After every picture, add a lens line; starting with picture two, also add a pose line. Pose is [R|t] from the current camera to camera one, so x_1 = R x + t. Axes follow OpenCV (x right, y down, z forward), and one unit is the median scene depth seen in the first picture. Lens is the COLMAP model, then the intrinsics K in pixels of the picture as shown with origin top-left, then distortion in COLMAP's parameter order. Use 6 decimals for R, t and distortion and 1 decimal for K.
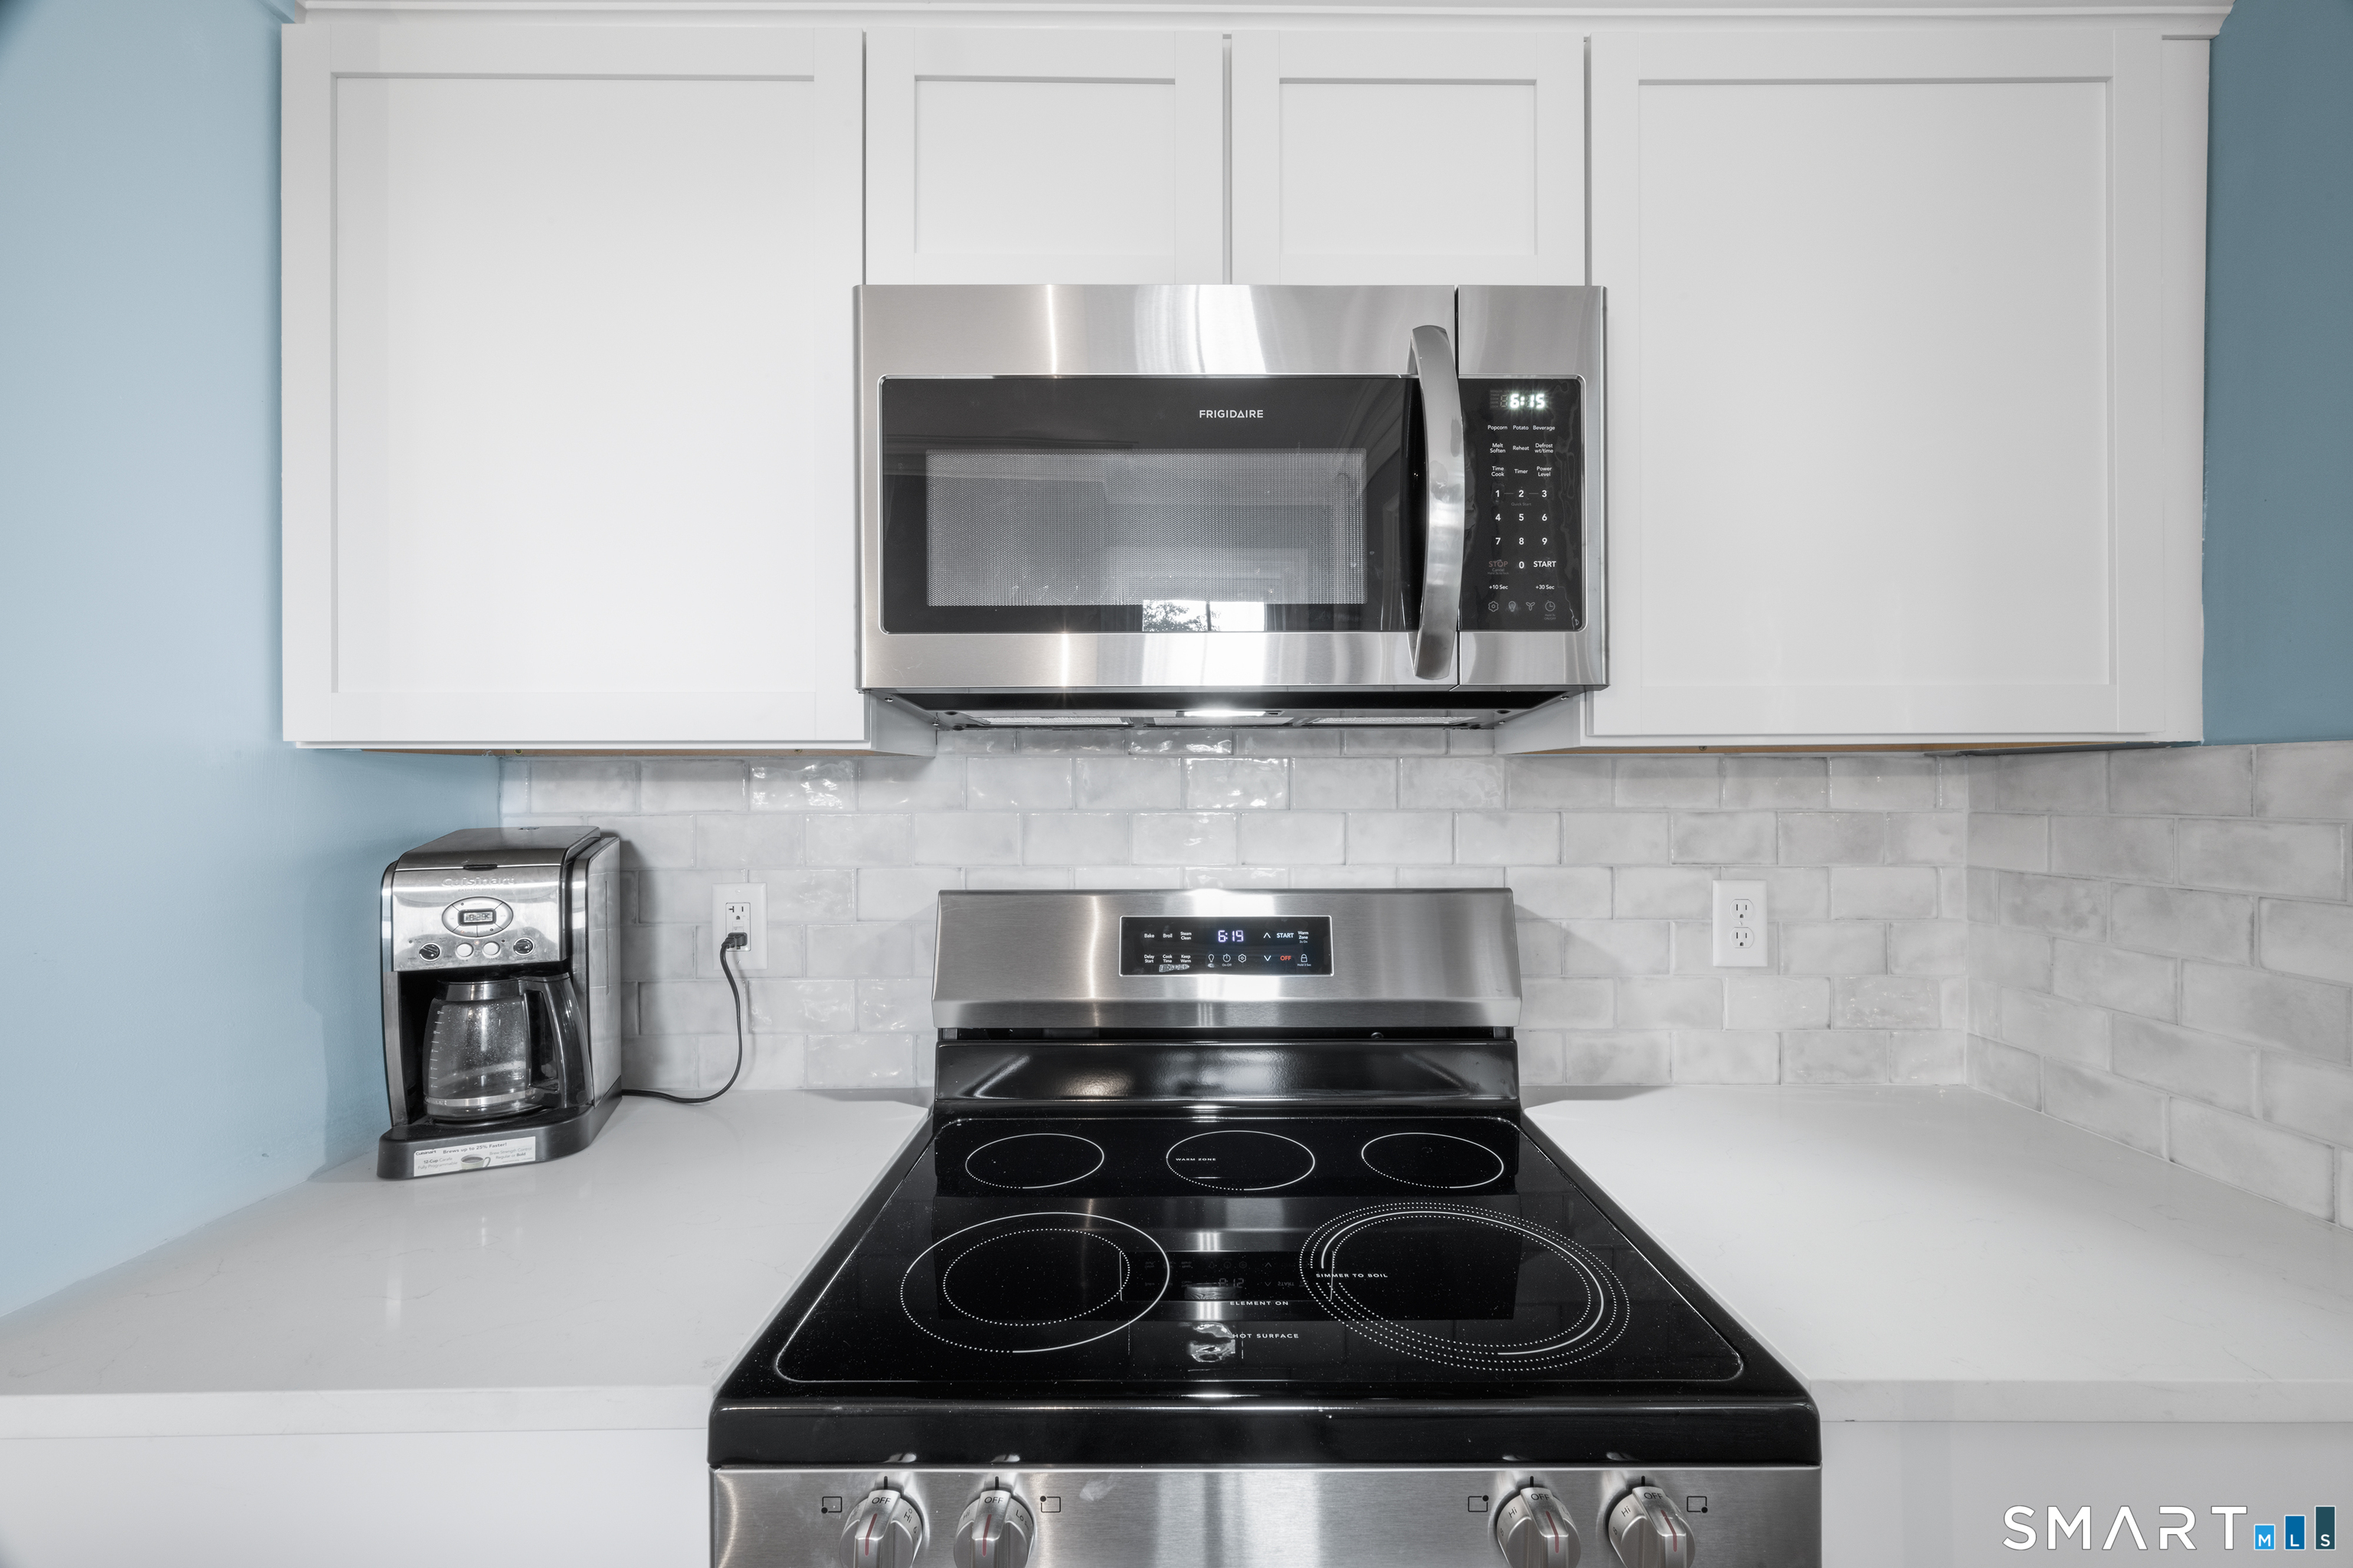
lens RADIAL K [[931.8, 0, 1185.8], [0, 931.8, 790.1], [0, 0, 1]] dist [0.000826, 0.000165]
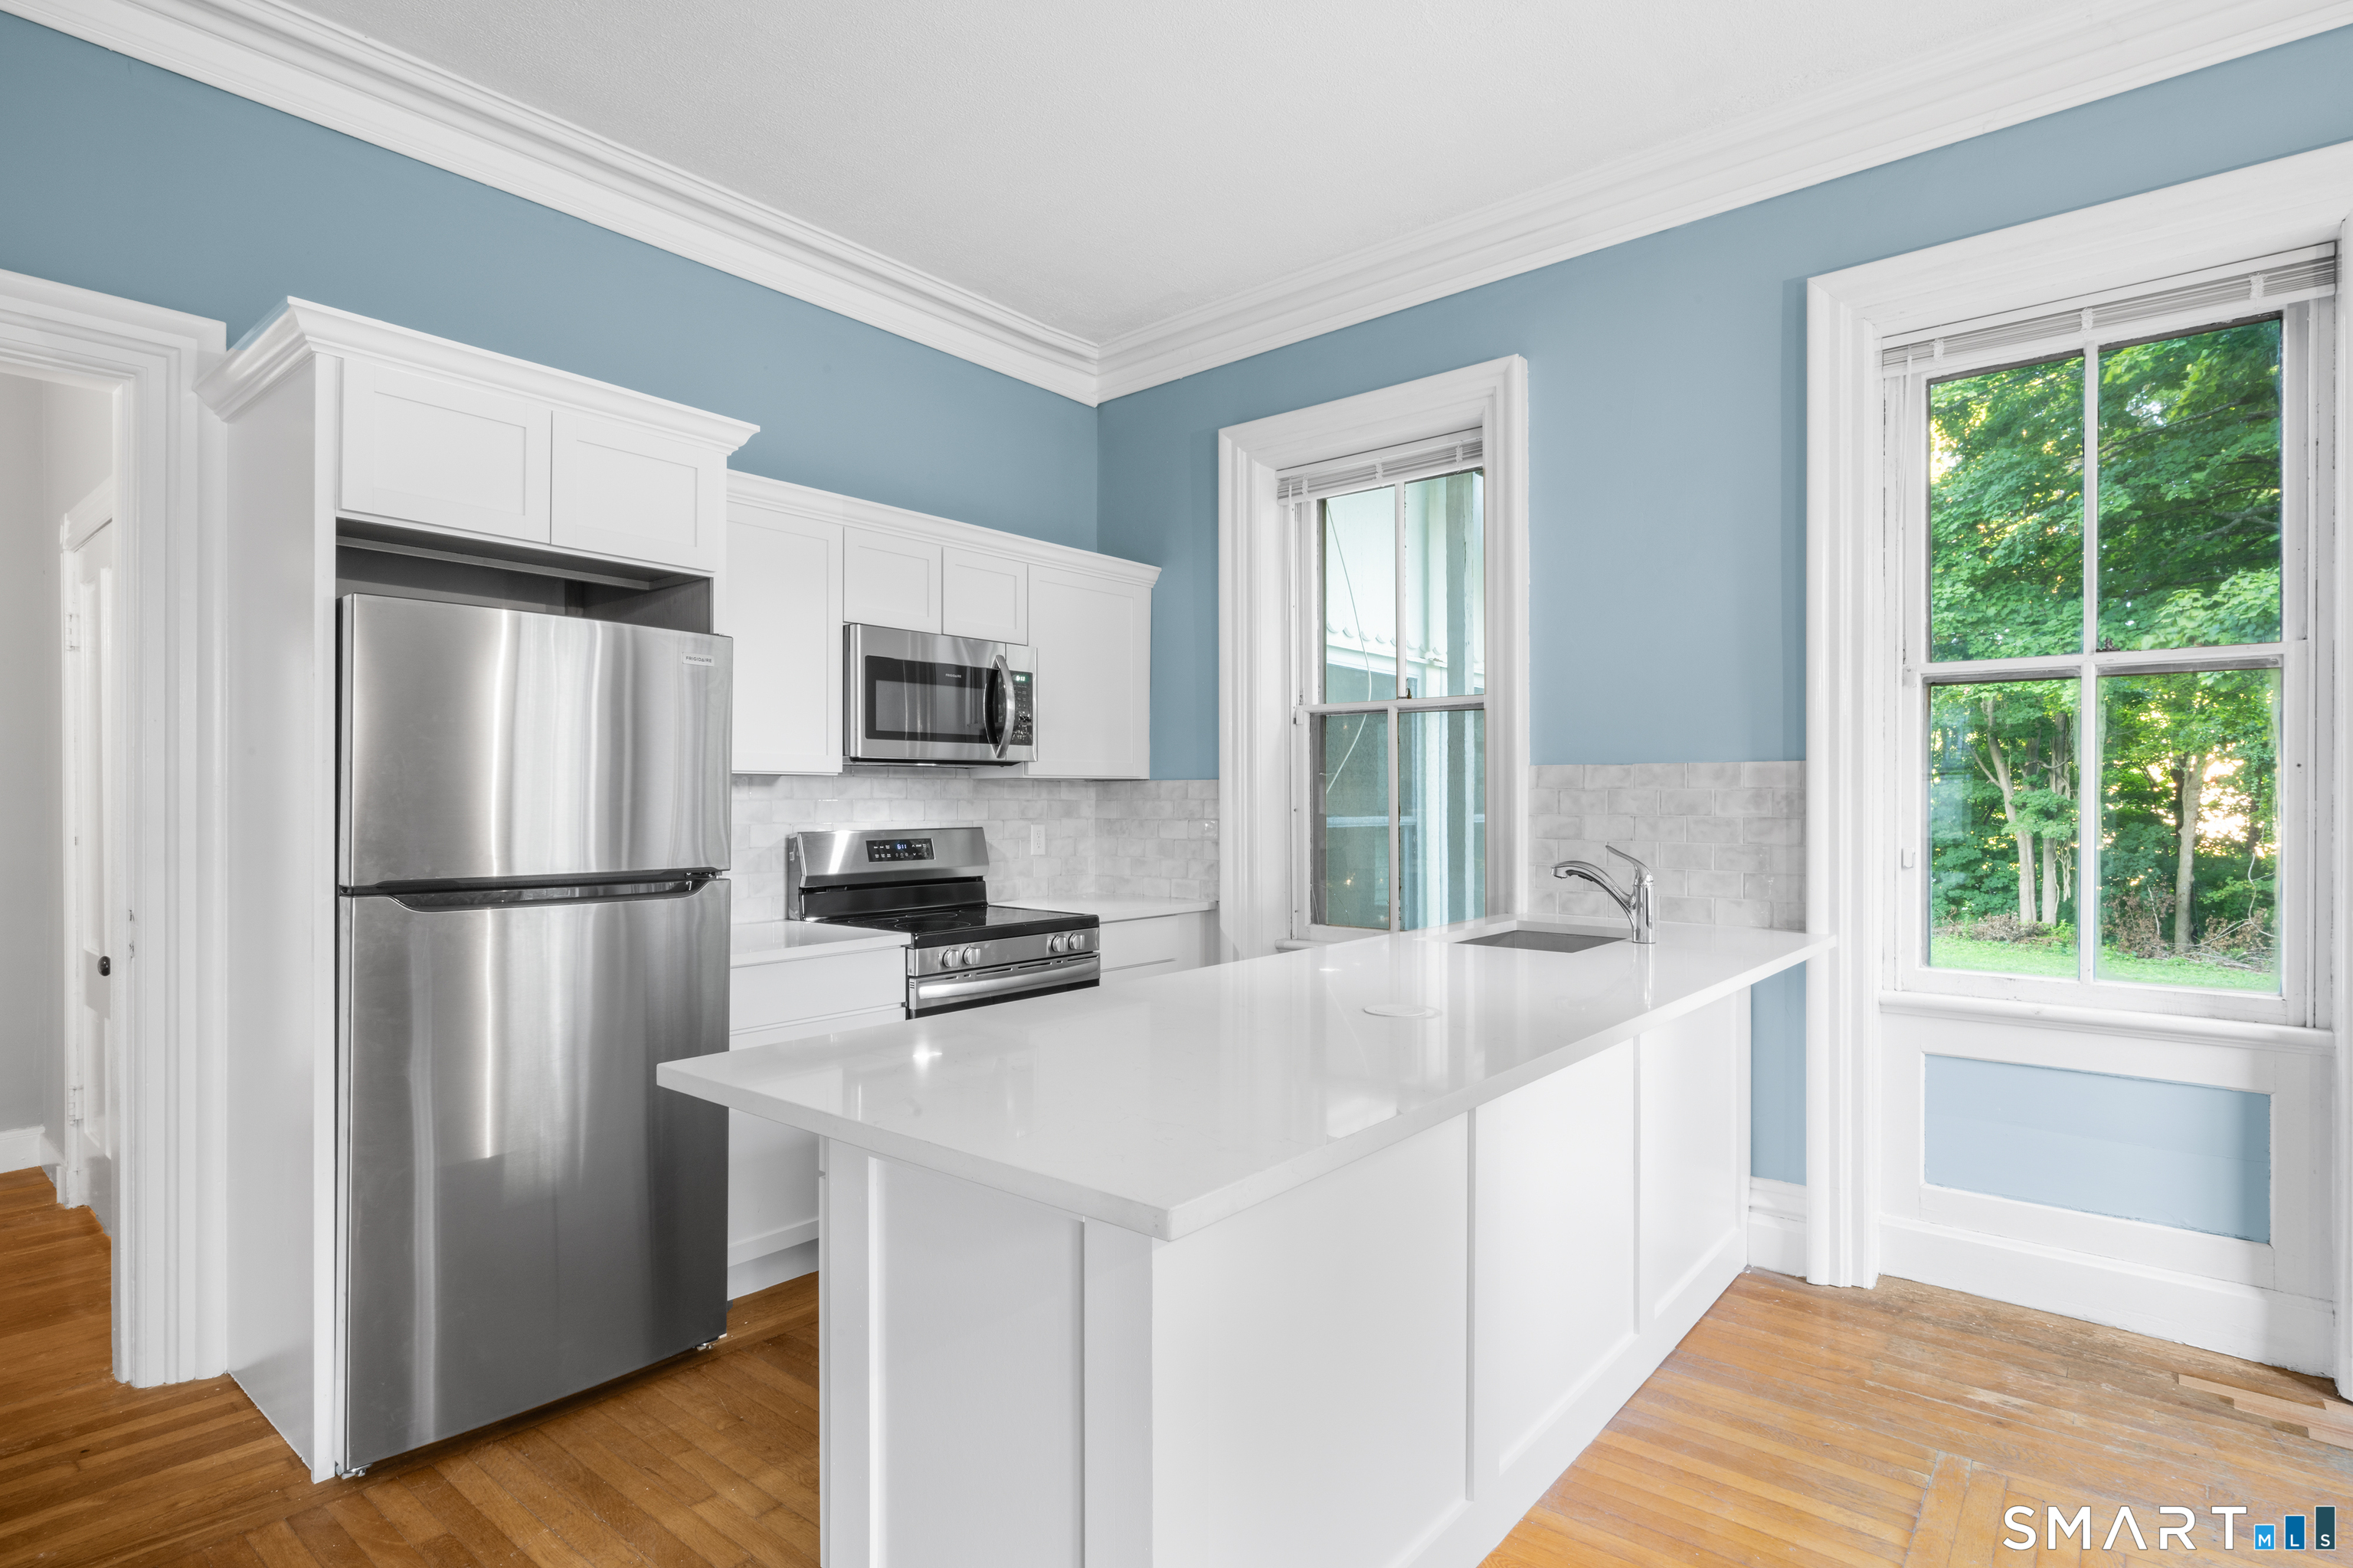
lens RADIAL K [[1188.8, 0, 1176.5], [0, 1188.8, 784.0], [0, 0, 1]] dist [0.000309, 0.000083]
pose [[0.645912, 0.010561, 0.763338, -2.017836], [-0.002274, 0.999926, -0.011910, 0.018417], [-0.763408, 0.005957, 0.645889, -1.760671]]
